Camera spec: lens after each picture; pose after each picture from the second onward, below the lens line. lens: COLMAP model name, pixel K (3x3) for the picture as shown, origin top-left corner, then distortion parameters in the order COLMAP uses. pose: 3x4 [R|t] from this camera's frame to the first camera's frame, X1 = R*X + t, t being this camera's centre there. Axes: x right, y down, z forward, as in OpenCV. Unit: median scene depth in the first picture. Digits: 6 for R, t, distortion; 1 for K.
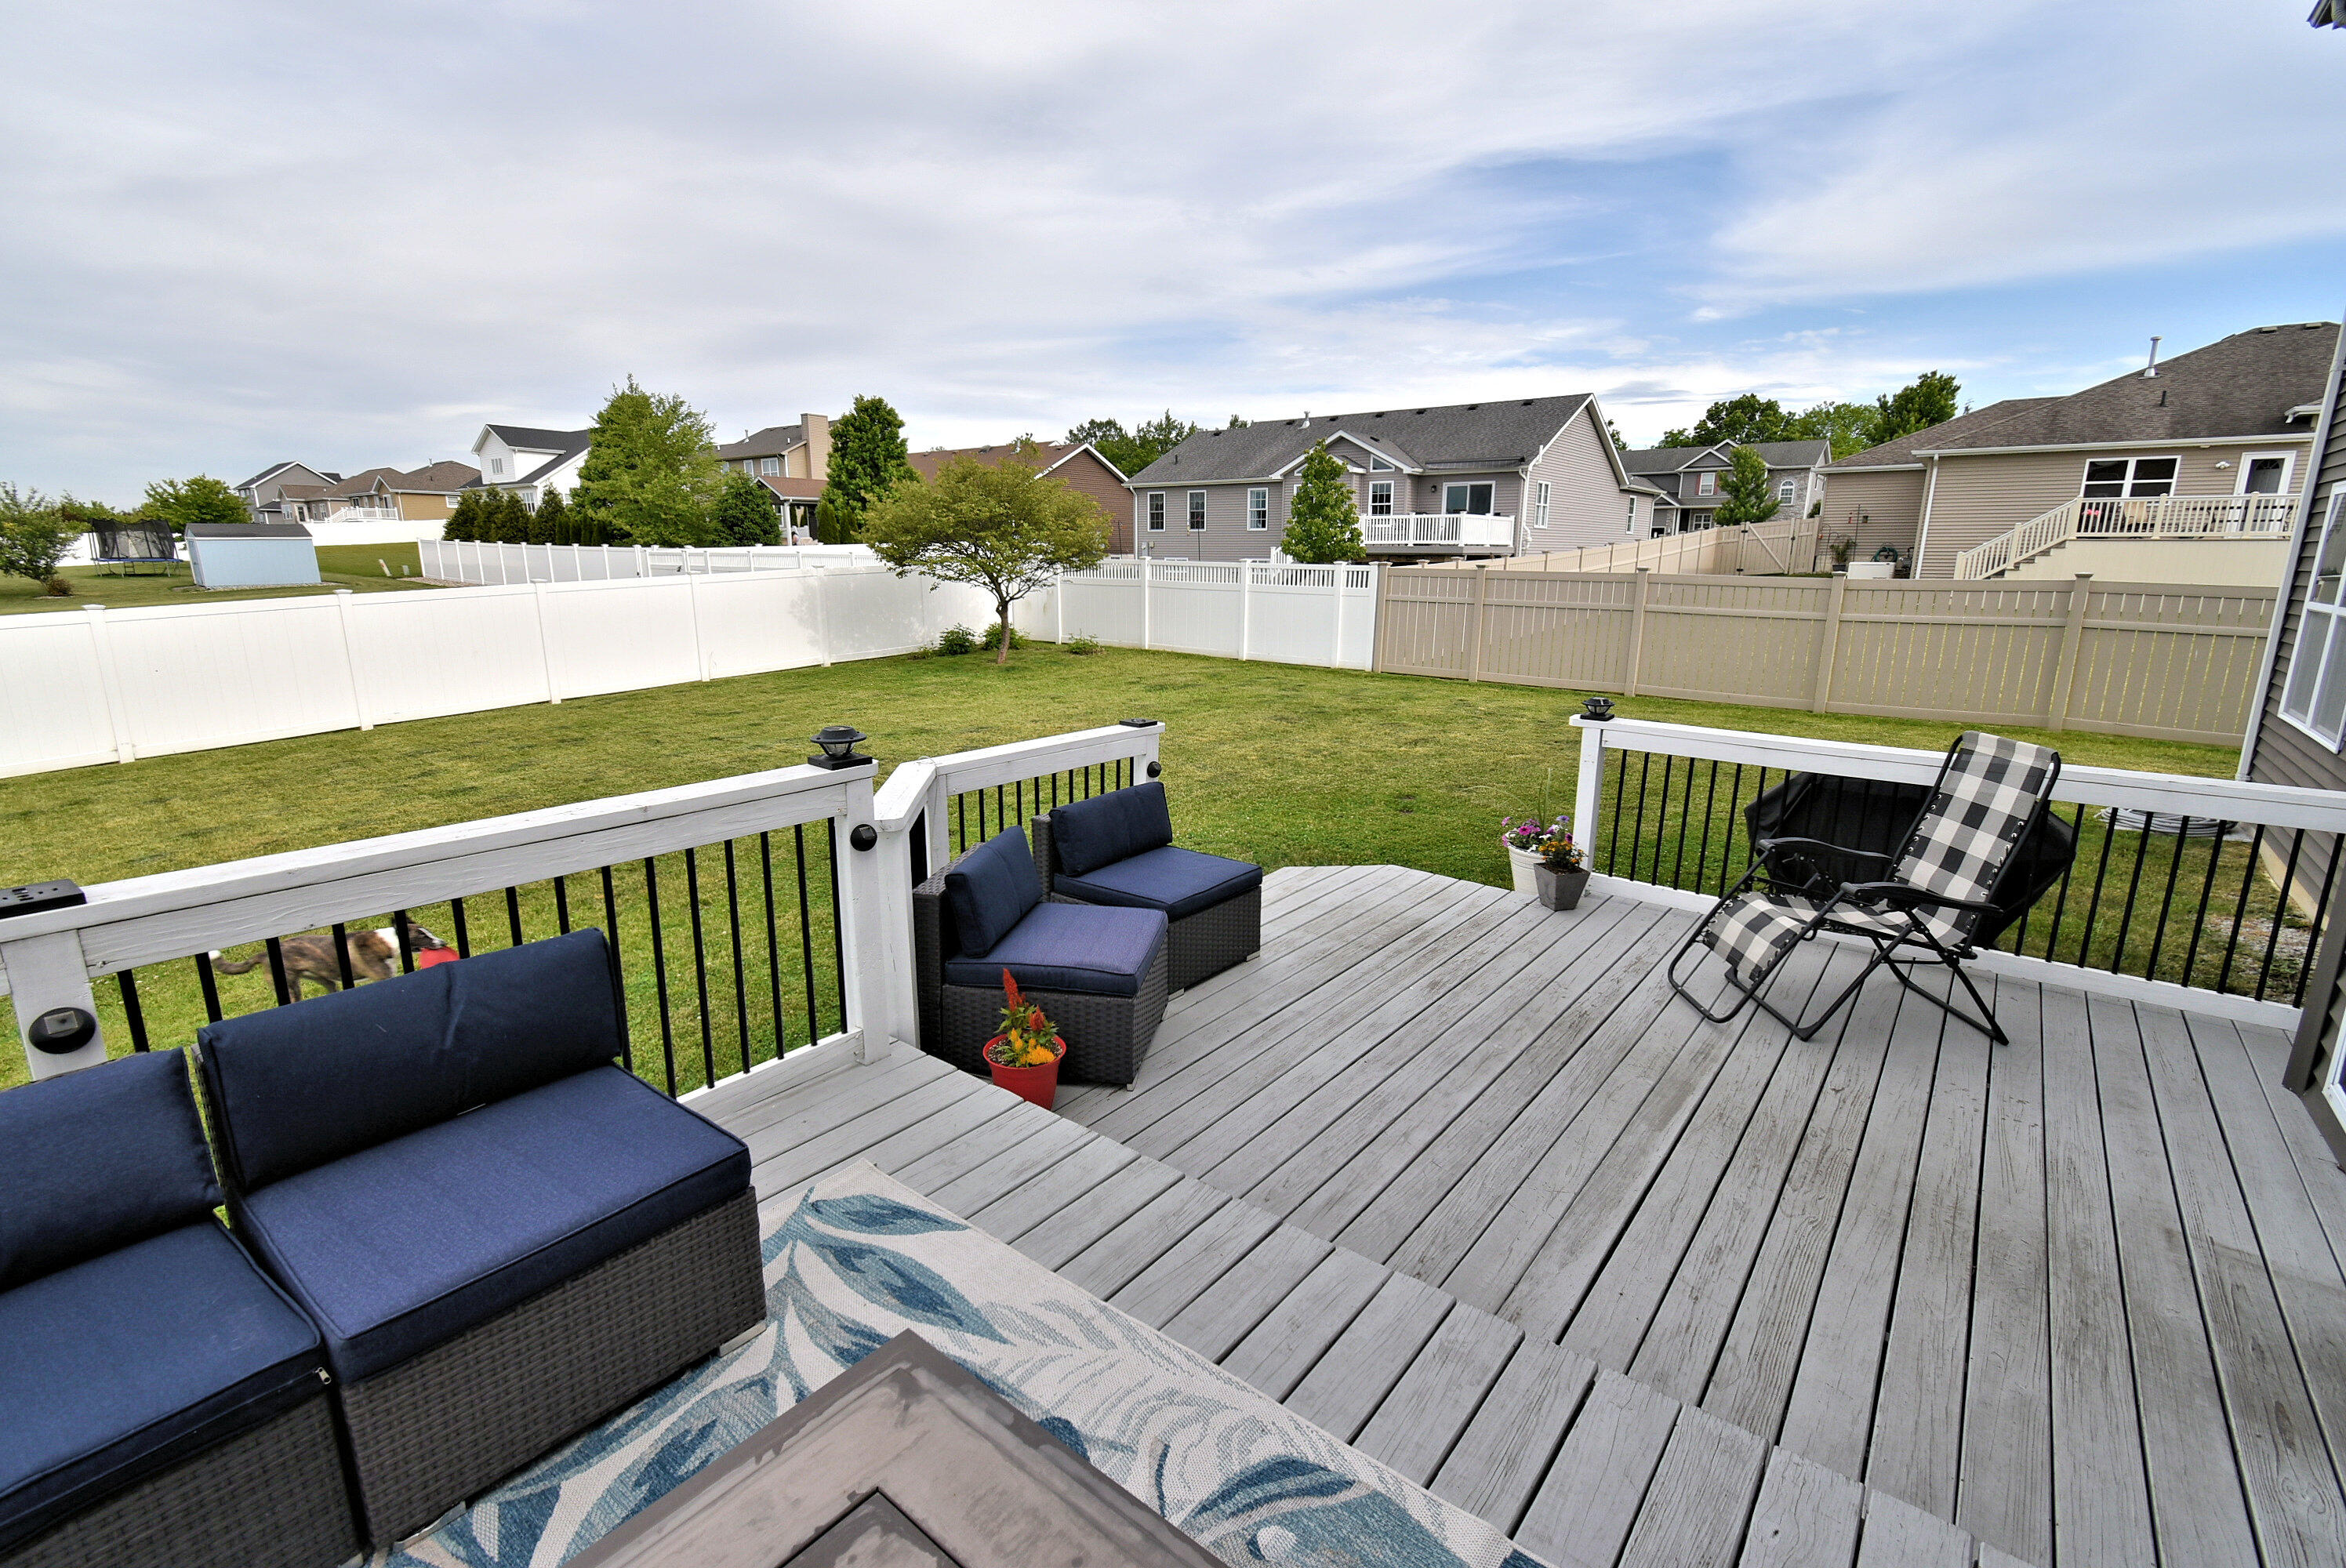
lens RADIAL K [[1036.8, 0, 1179.9], [0, 1036.8, 794.5], [0, 0, 1]] dist [0.007723, -0.001781]
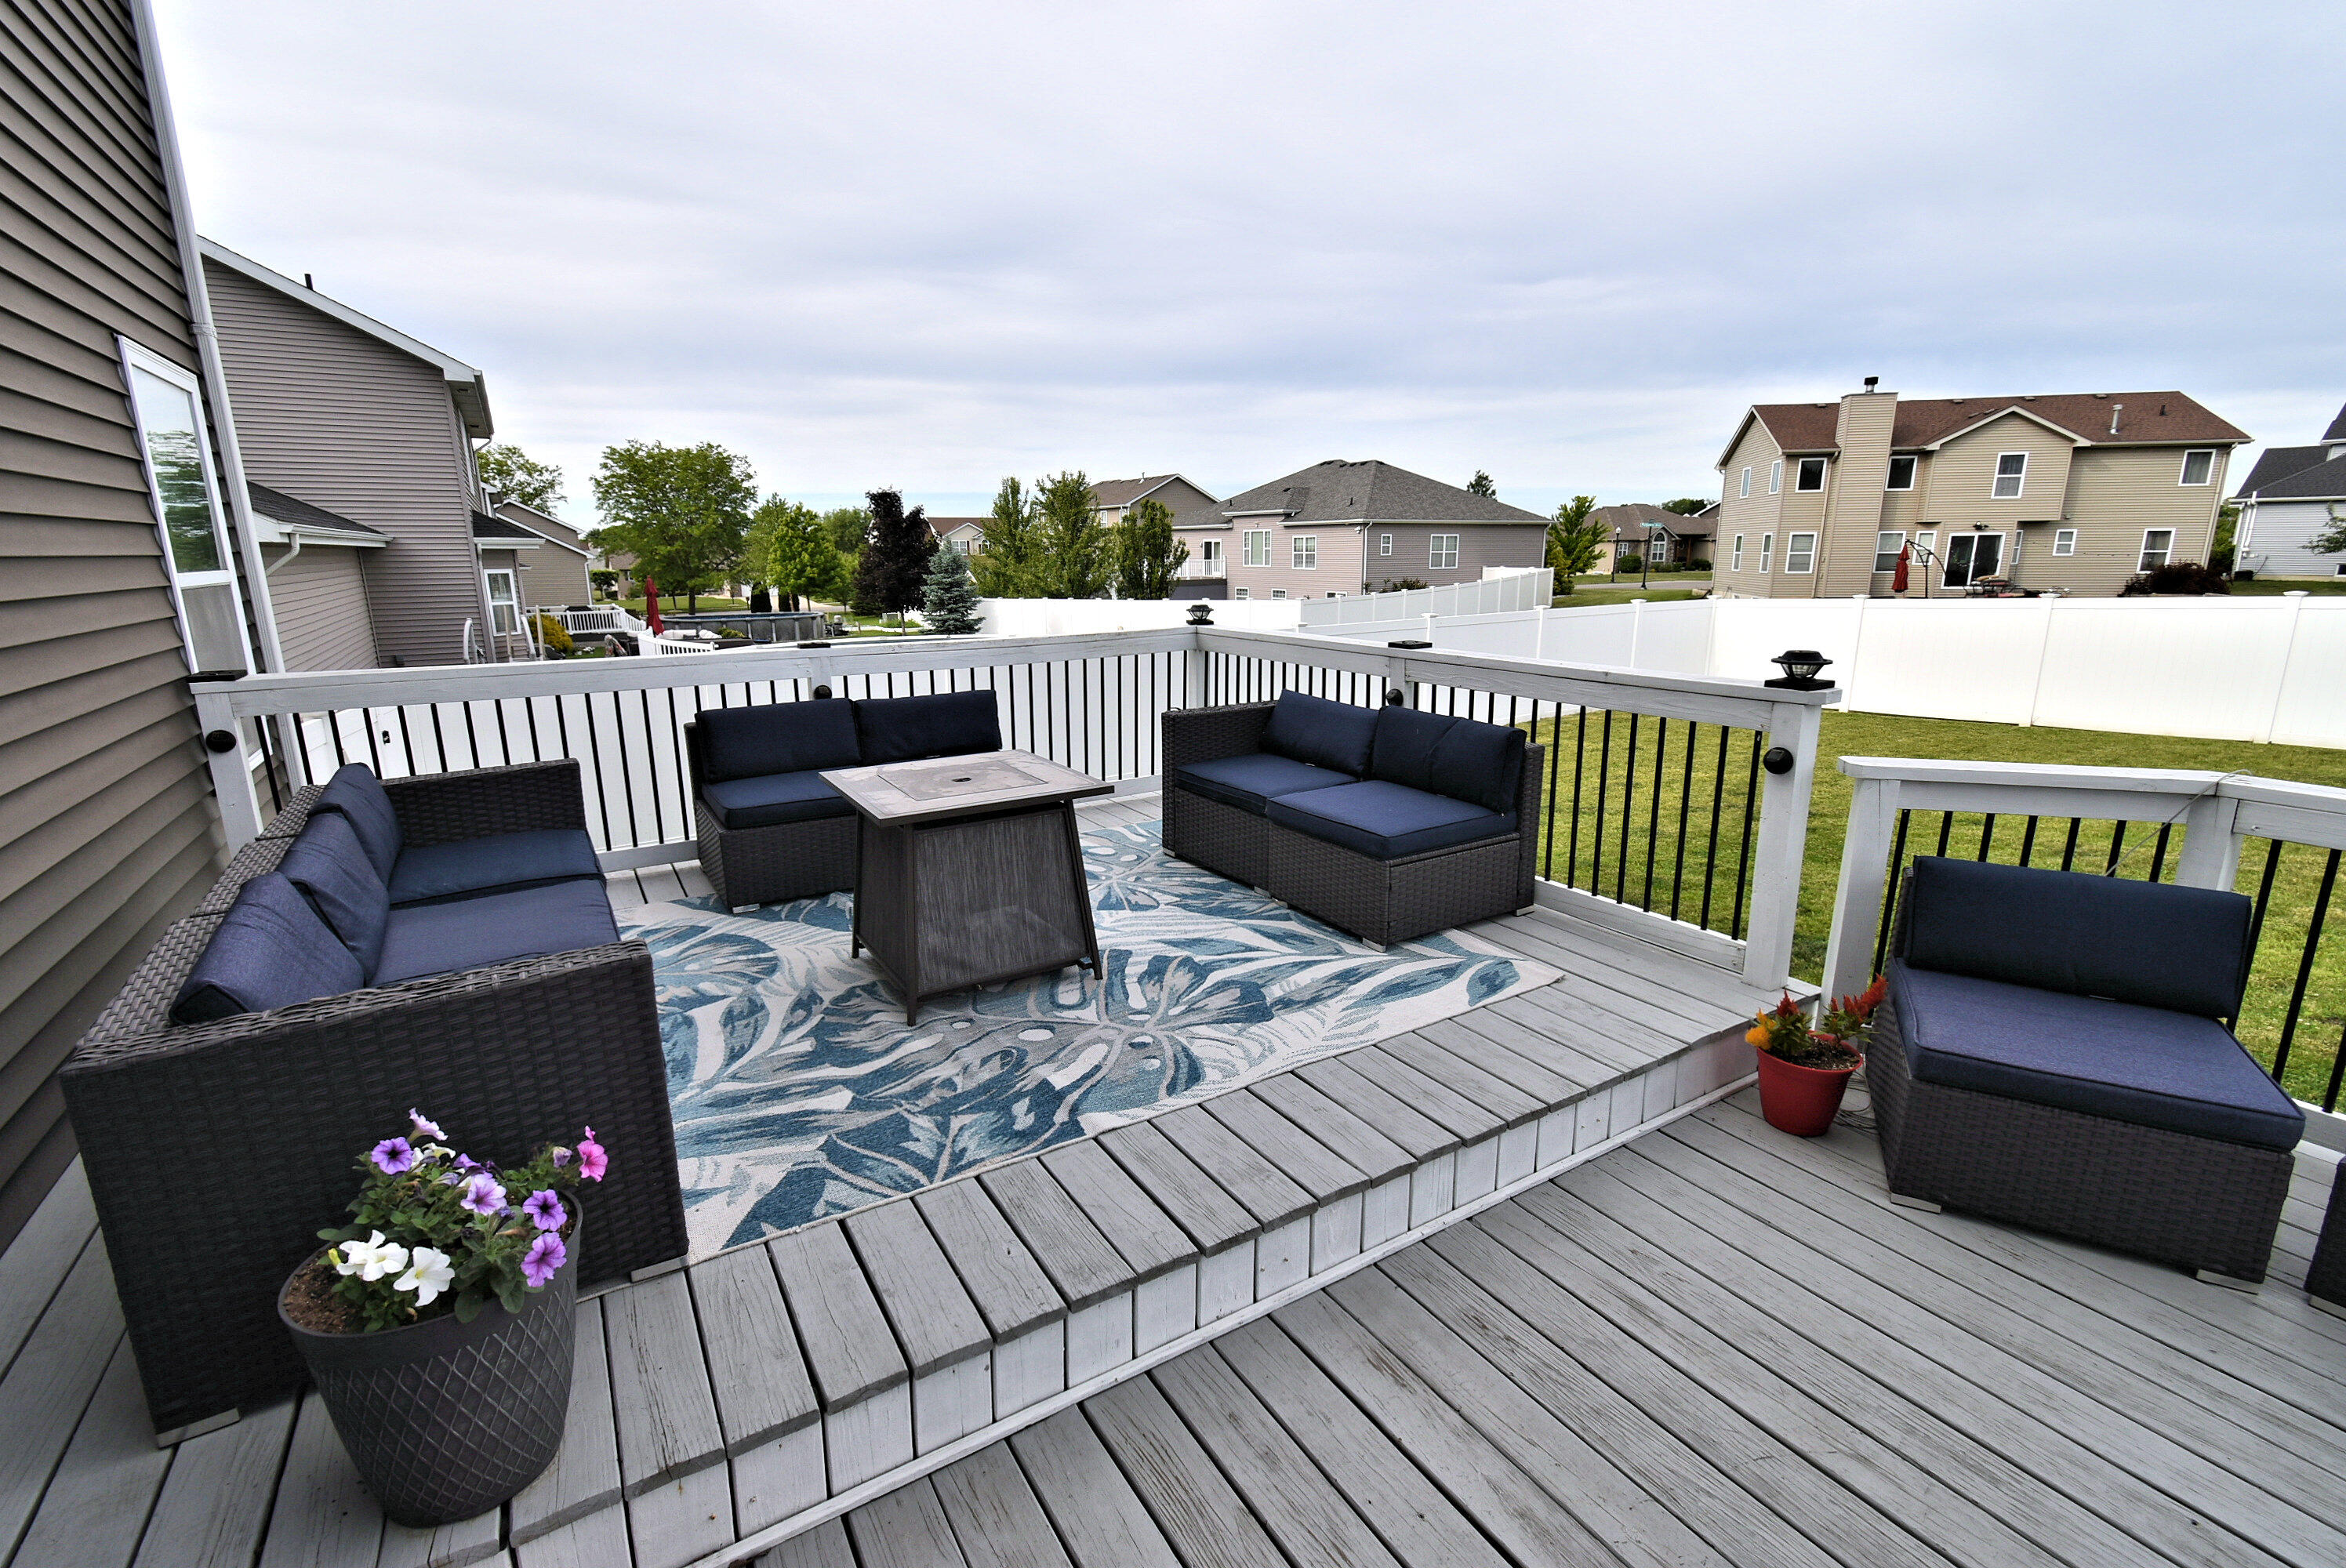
lens RADIAL K [[1036.8, 0, 1167.4], [0, 1036.8, 783.8], [0, 0, 1]] dist [0.007723, -0.001781]
pose [[-0.346016, 0.207855, -0.914915, 0.489755], [-0.203622, 0.935273, 0.289488, -0.063586], [0.915866, 0.286464, -0.281296, 0.439856]]
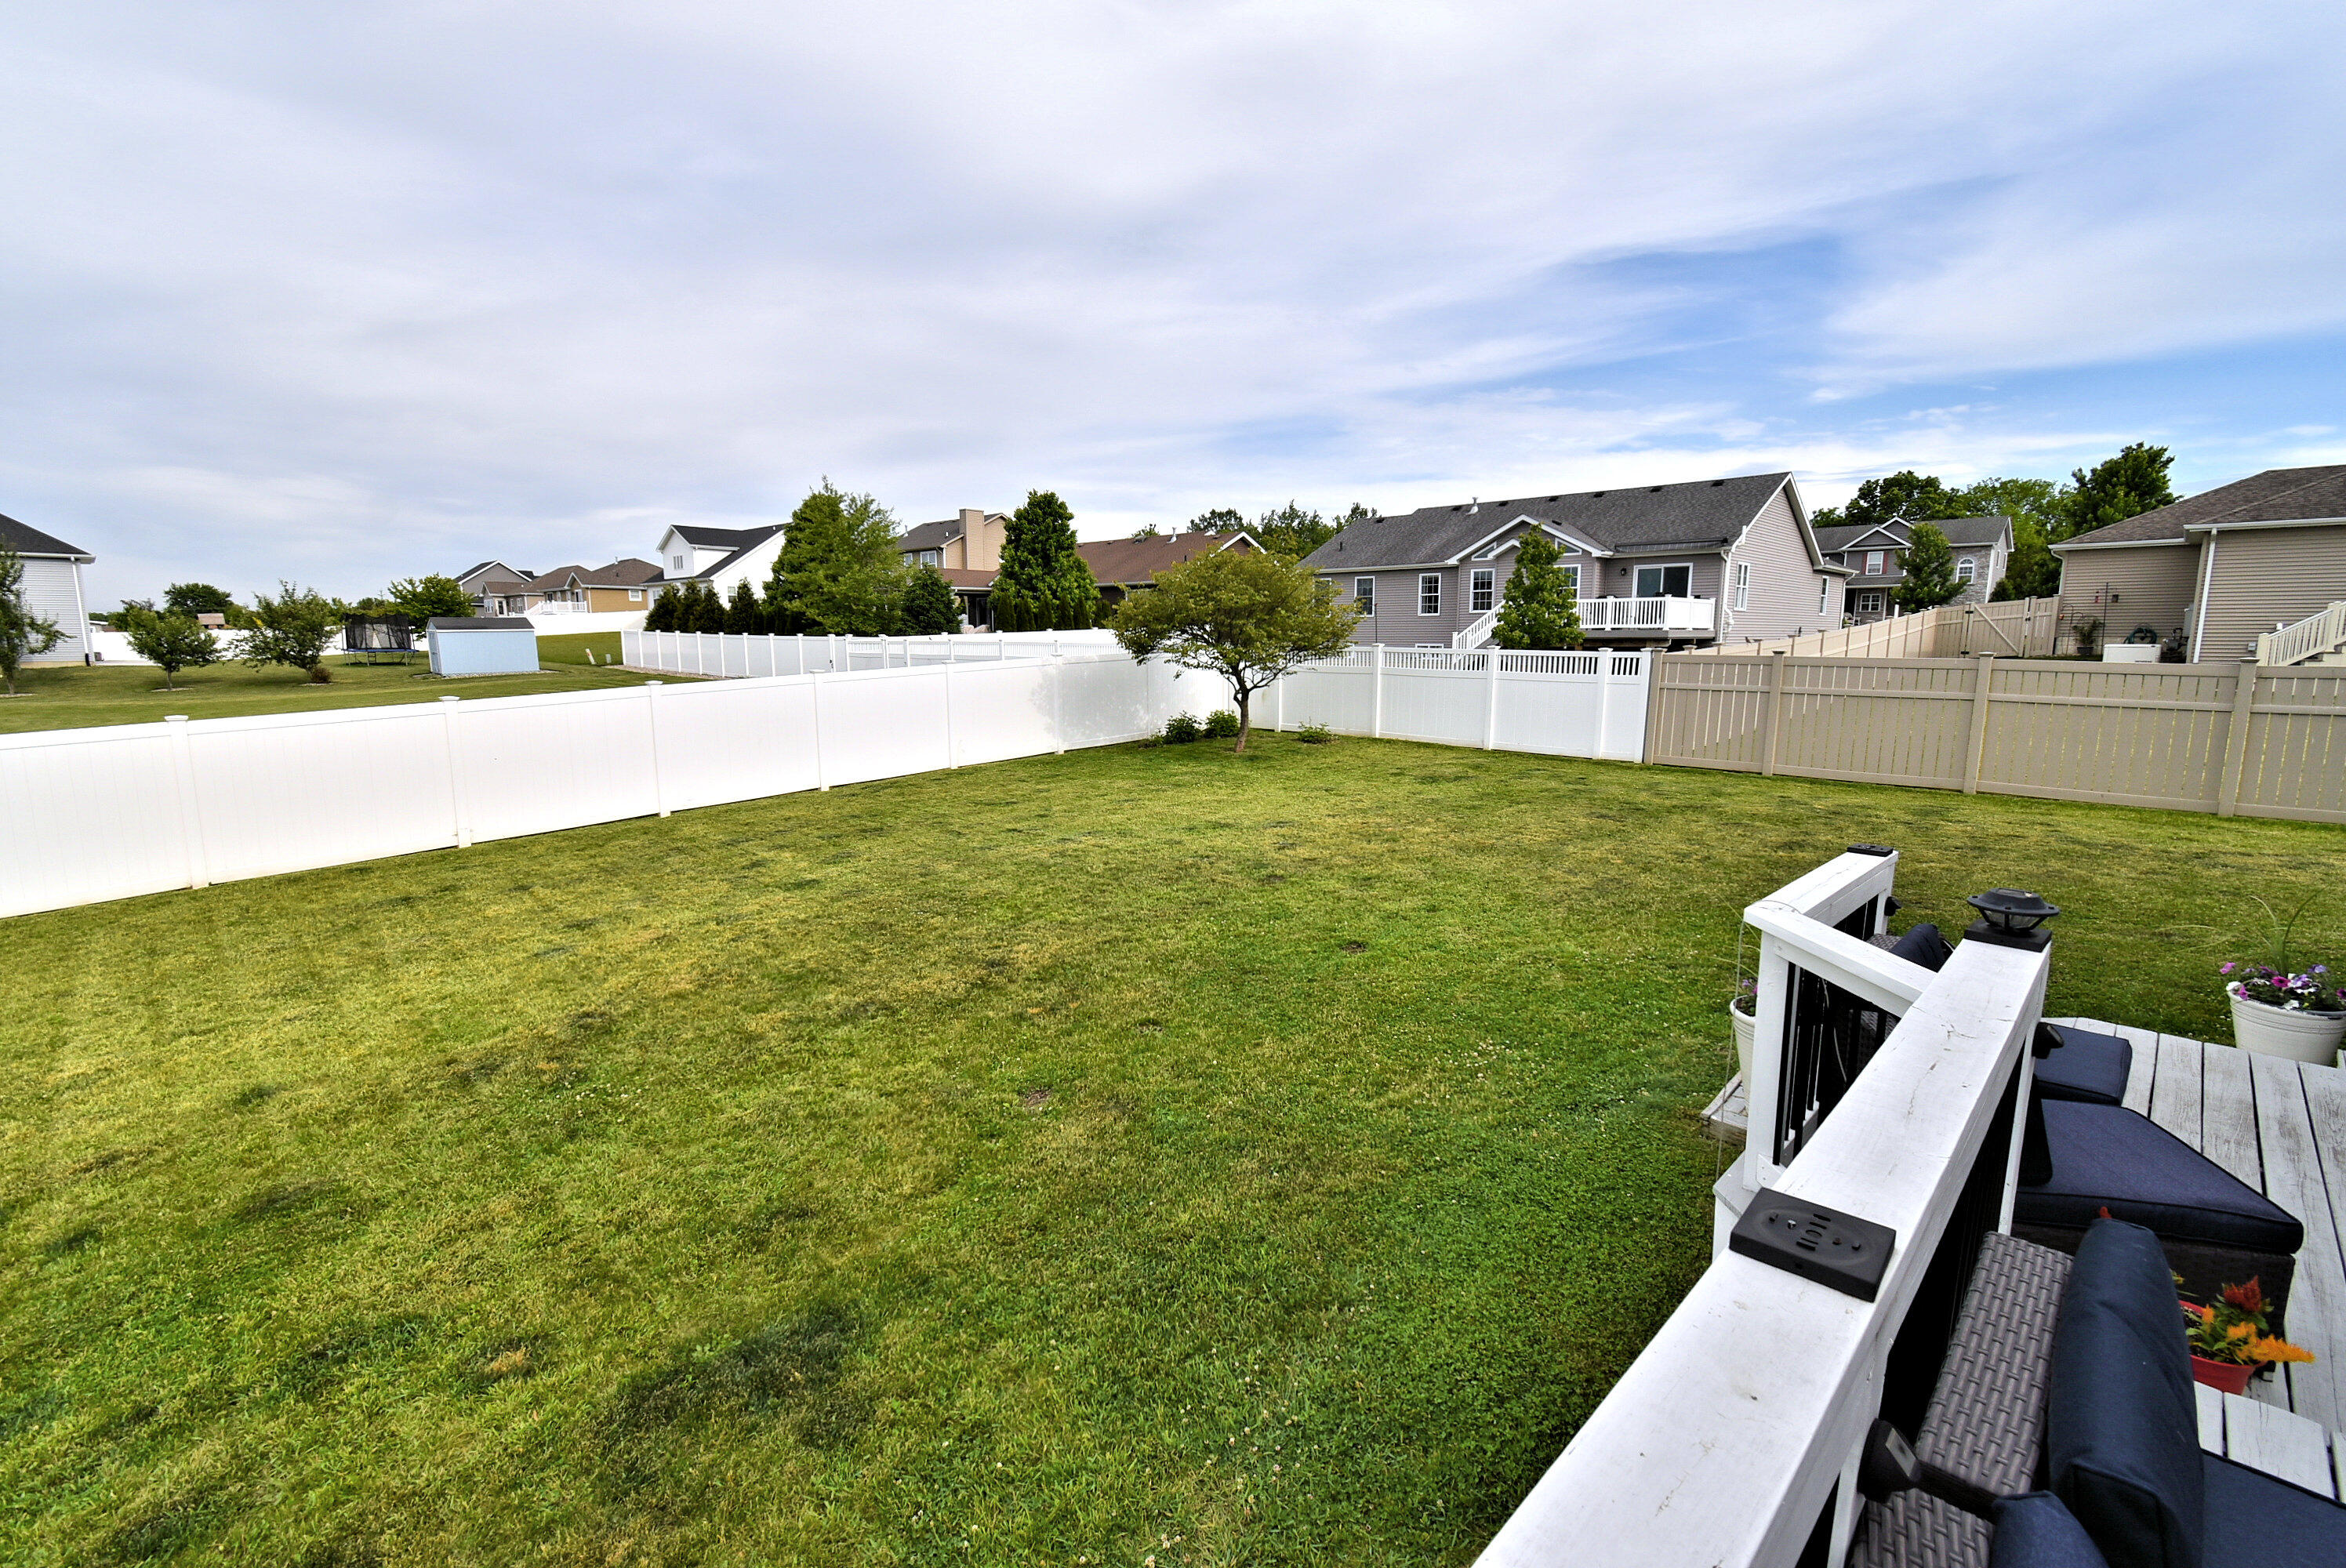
lens RADIAL K [[1036.8, 0, 1156.4], [0, 1036.8, 760.8], [0, 0, 1]] dist [0.007723, -0.001781]
pose [[0.994626, 0.006757, -0.103308, -0.077085], [-0.018024, 0.993930, -0.108524, -0.005609], [0.101948, 0.109803, 0.988711, 0.015449]]
